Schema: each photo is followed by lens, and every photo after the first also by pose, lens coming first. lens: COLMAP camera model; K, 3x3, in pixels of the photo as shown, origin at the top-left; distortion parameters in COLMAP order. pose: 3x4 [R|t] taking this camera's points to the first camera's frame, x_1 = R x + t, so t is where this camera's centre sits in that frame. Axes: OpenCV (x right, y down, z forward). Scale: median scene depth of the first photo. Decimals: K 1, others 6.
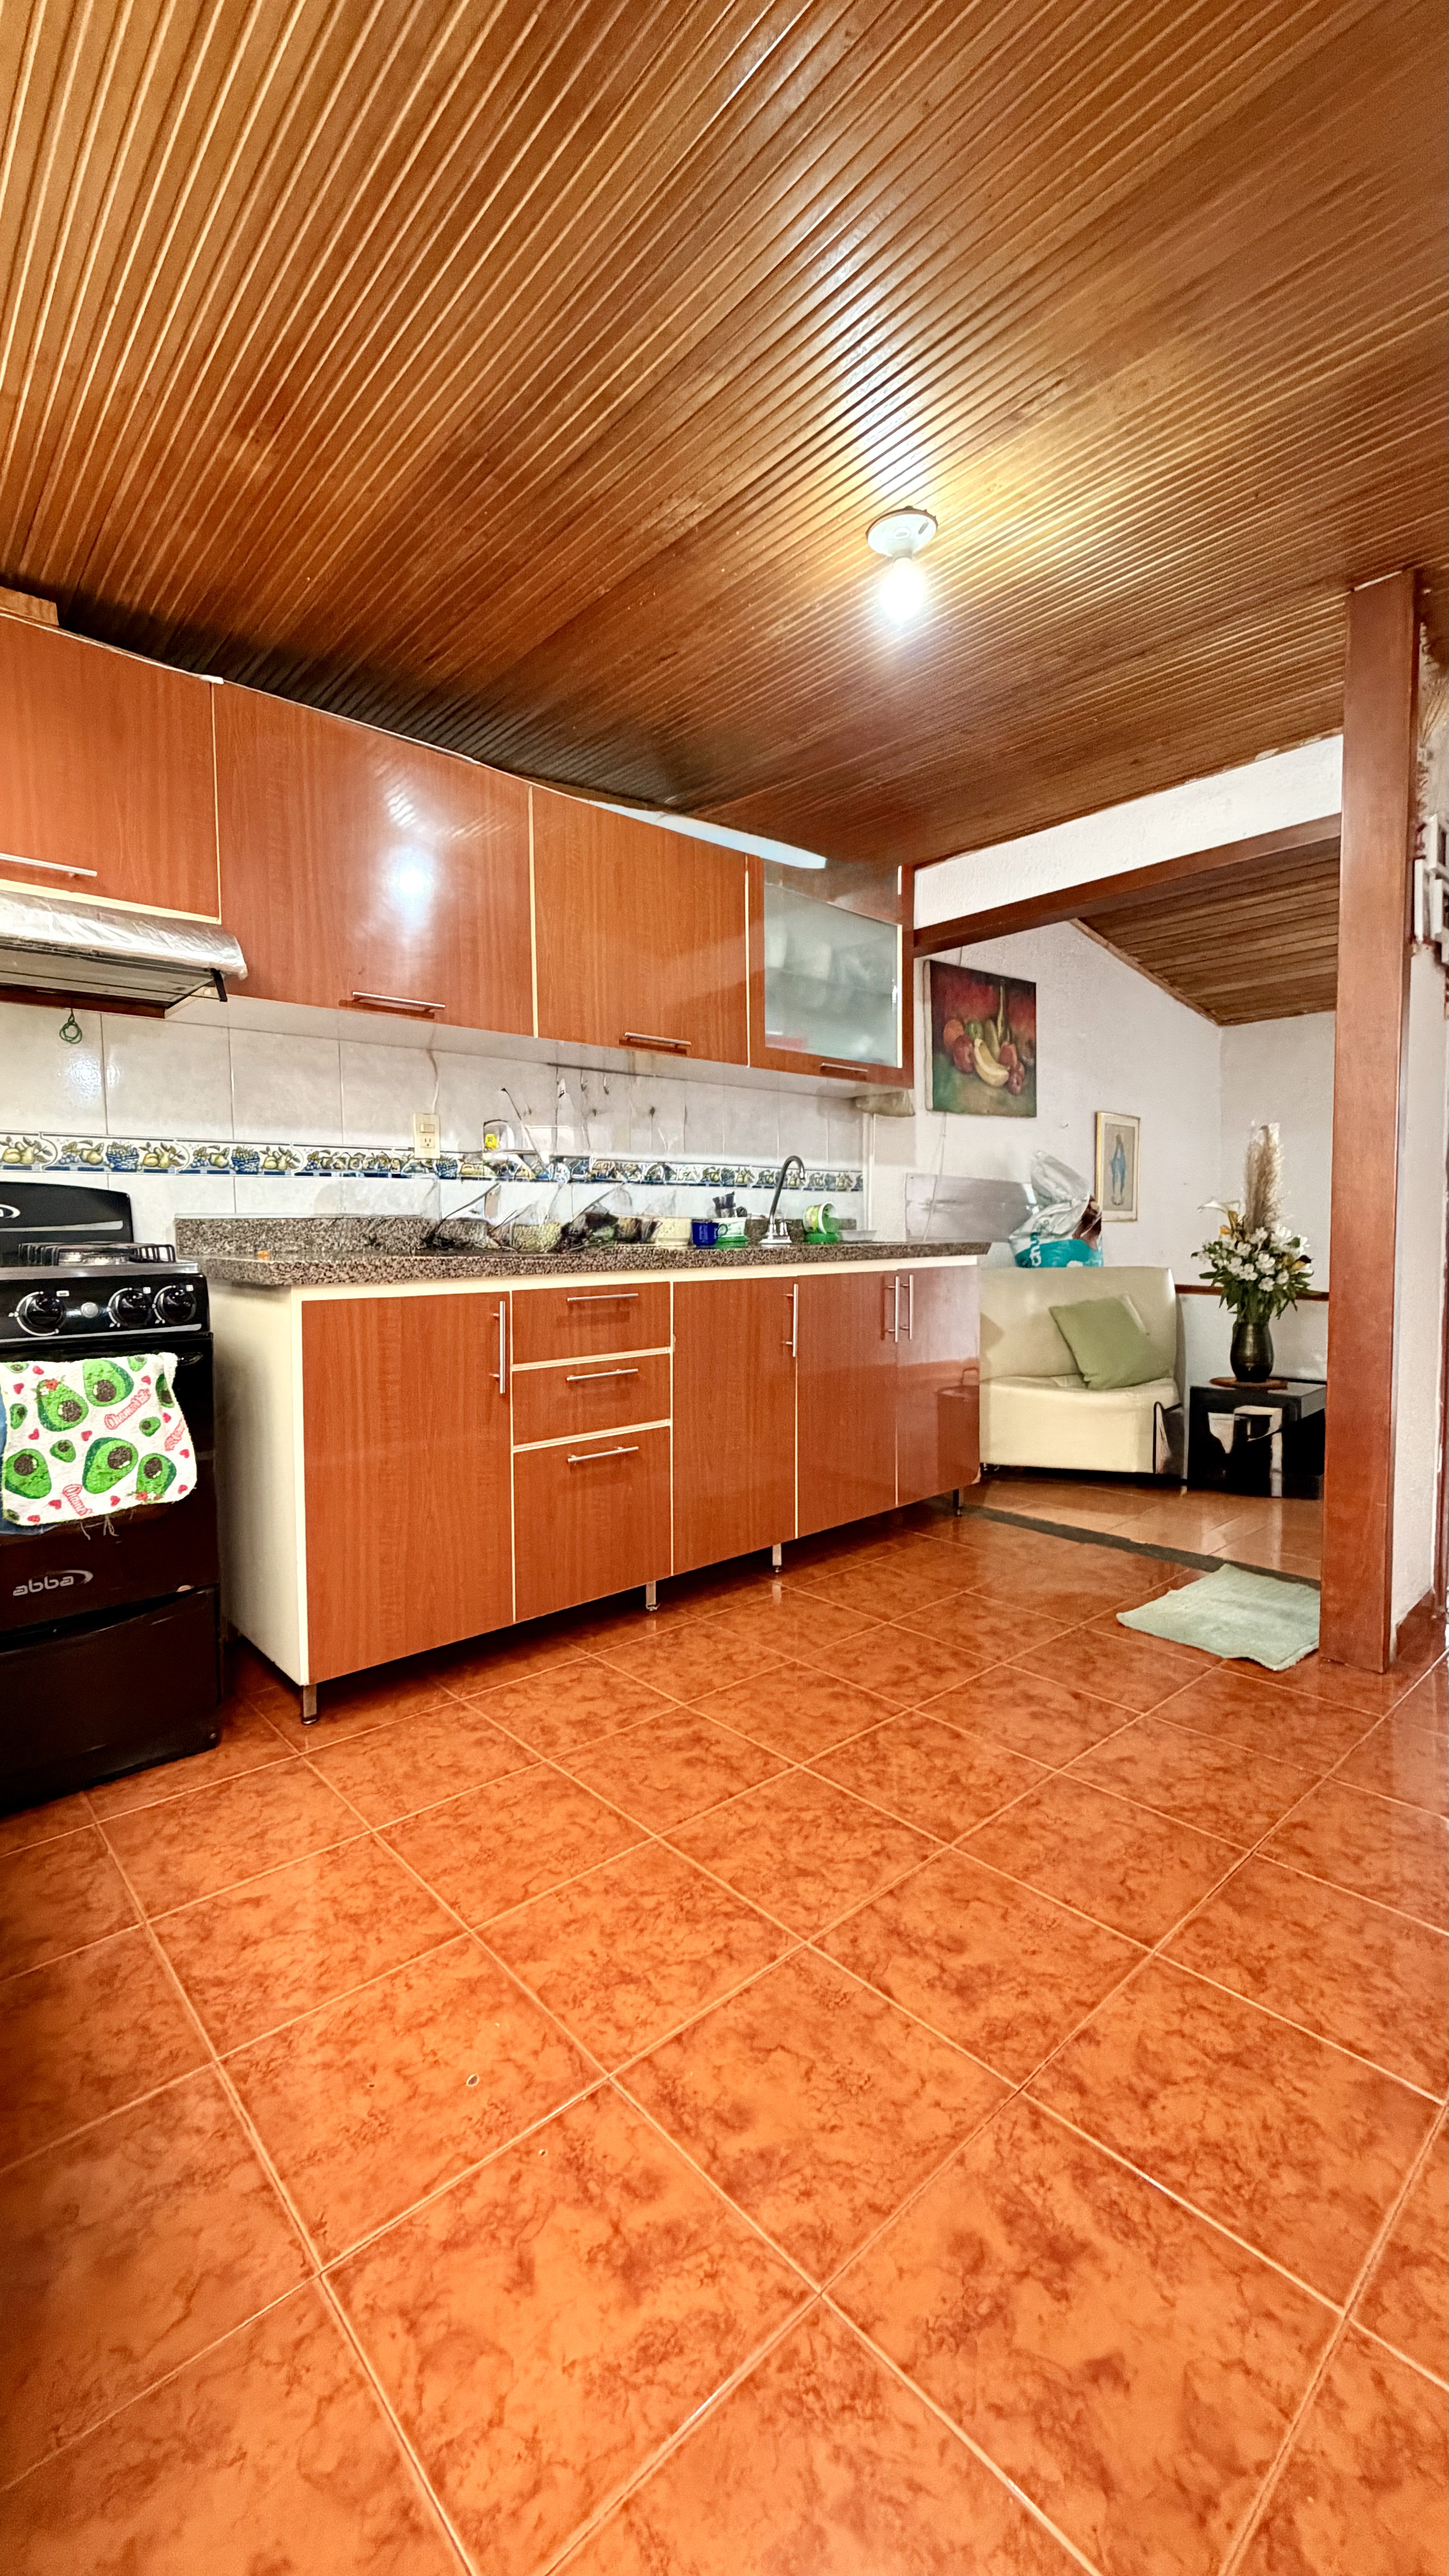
lens RADIAL K [[1021.7, 0, 729.3], [0, 1021.7, 1281.8], [0, 0, 1]] dist [0.000210, 0.000295]
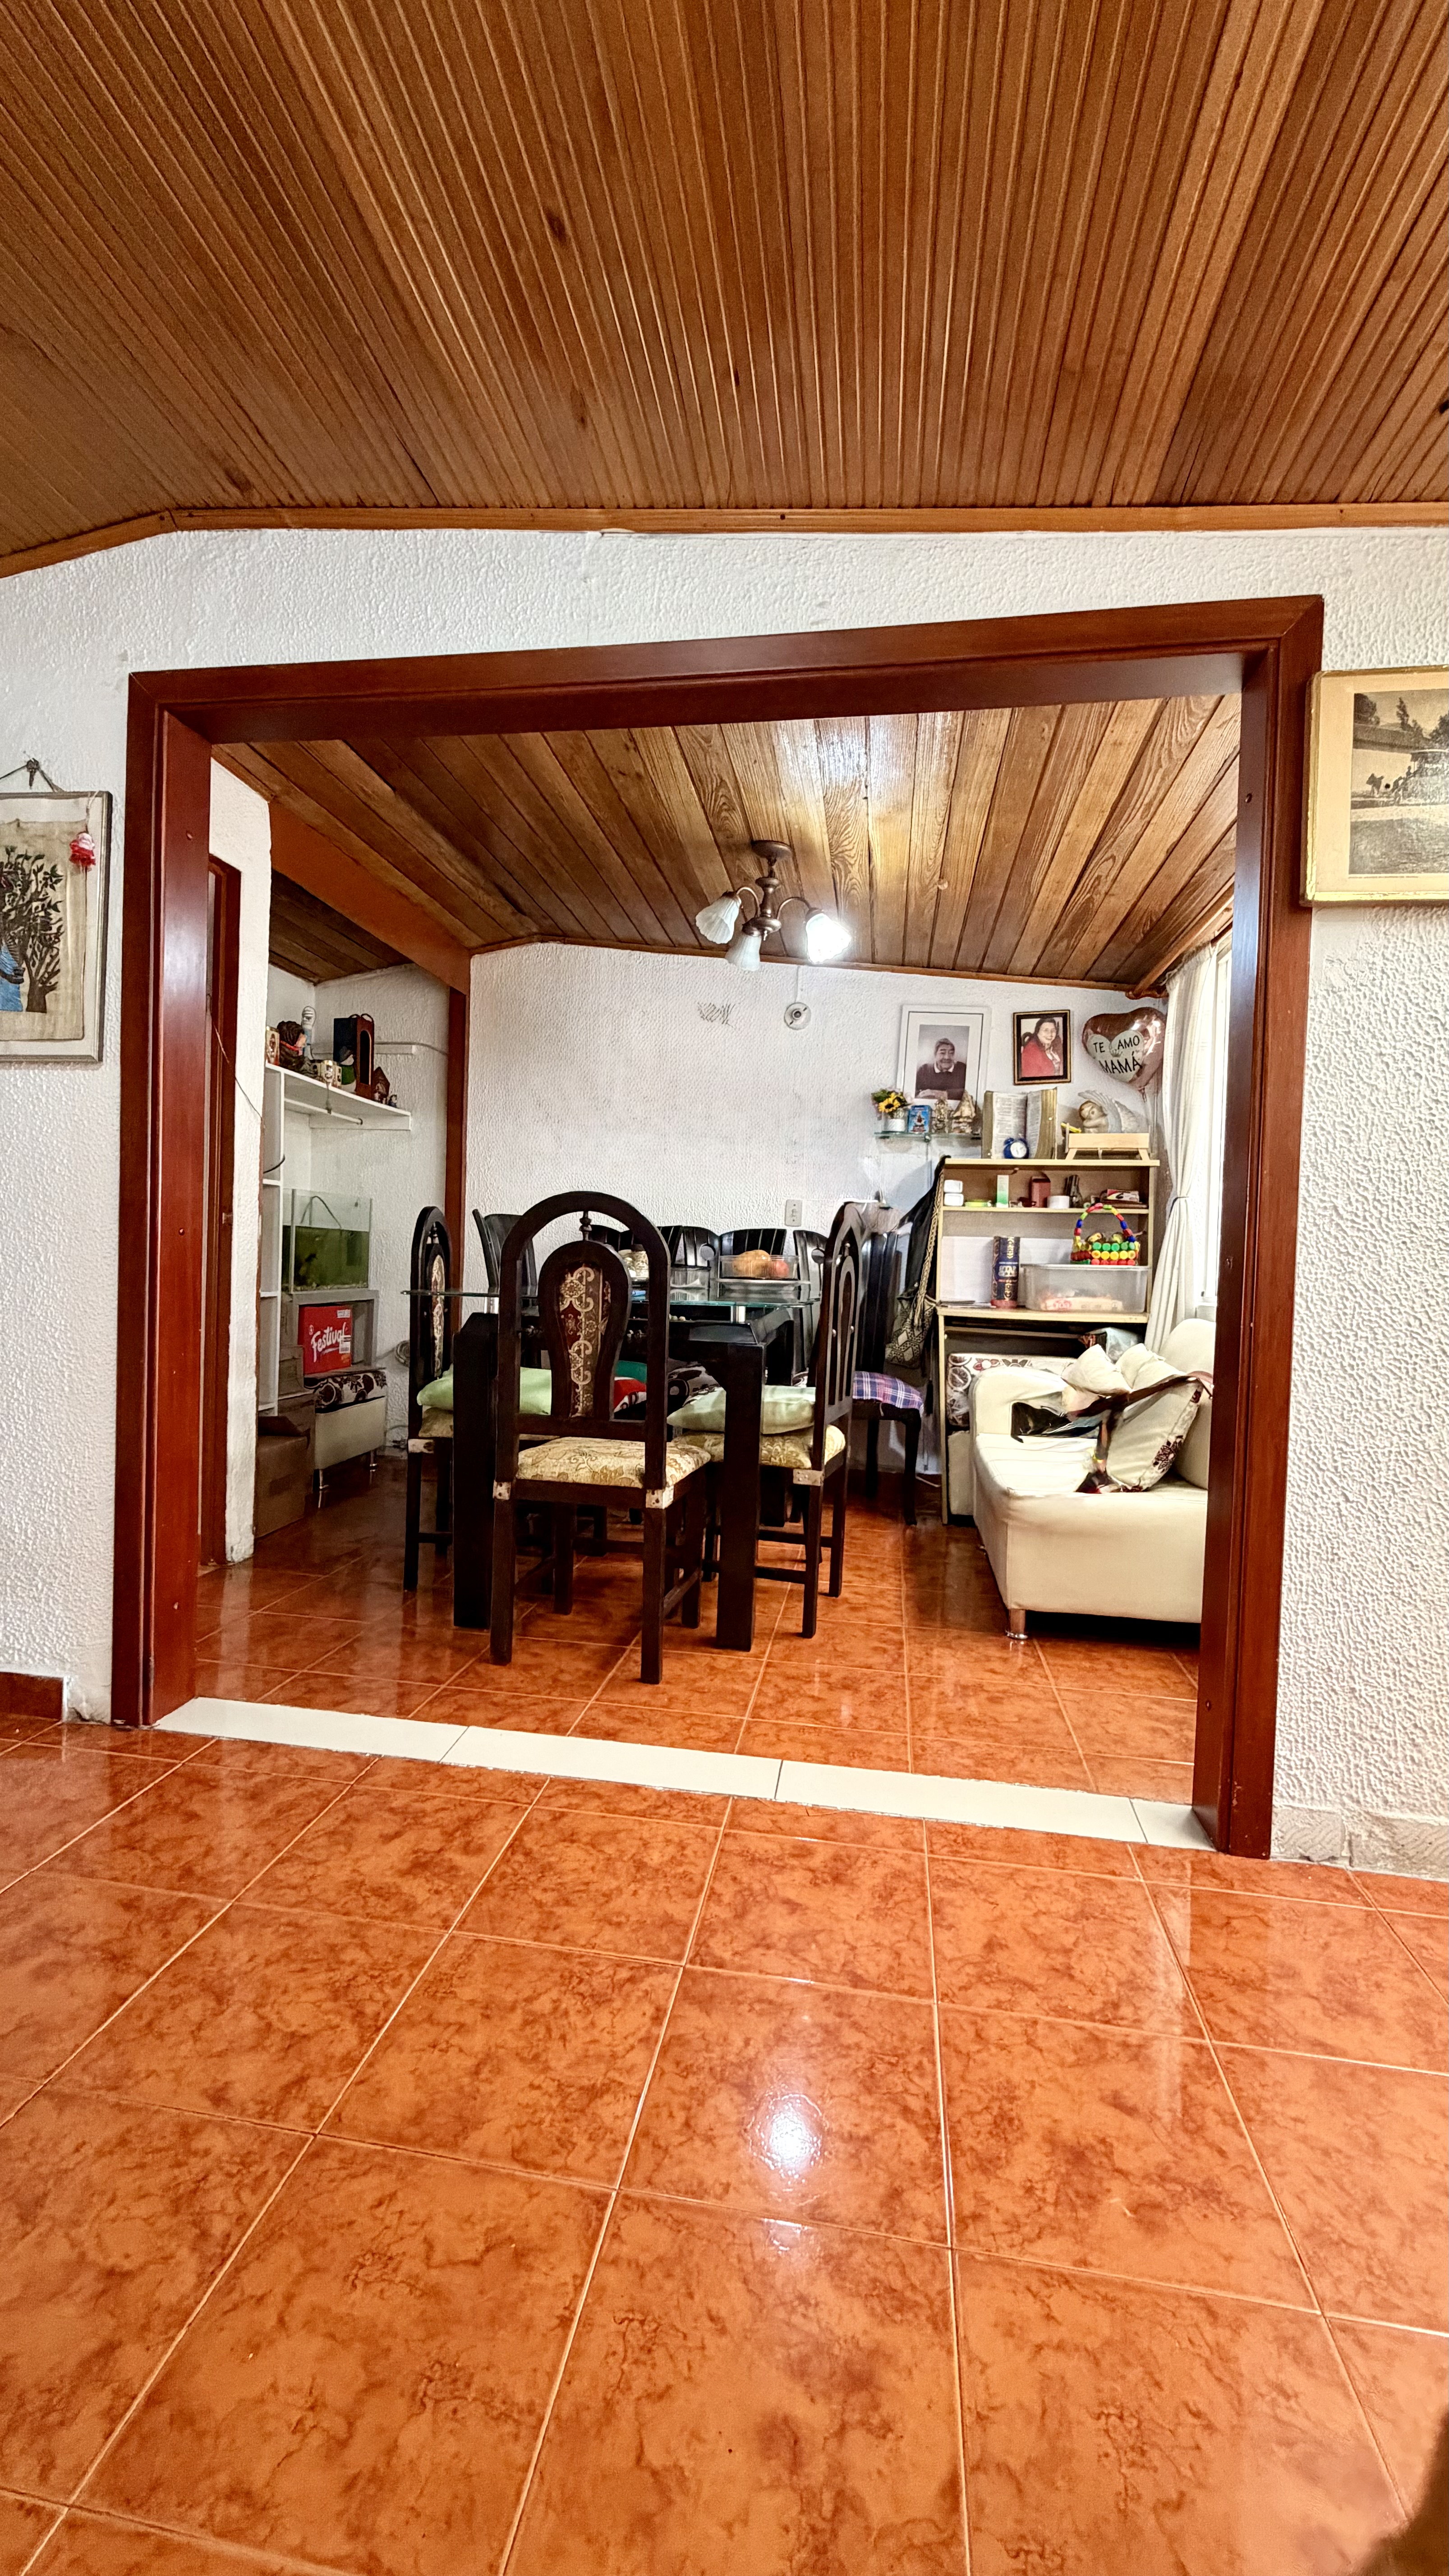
lens RADIAL K [[1021.7, 0, 719.0], [0, 1021.7, 1292.9], [0, 0, 1]] dist [0.000210, 0.000295]
pose [[-0.621678, -0.027464, 0.782791, -0.270694], [0.008475, 0.999091, 0.041783, -0.043589], [-0.783227, 0.032610, -0.620880, 1.859378]]
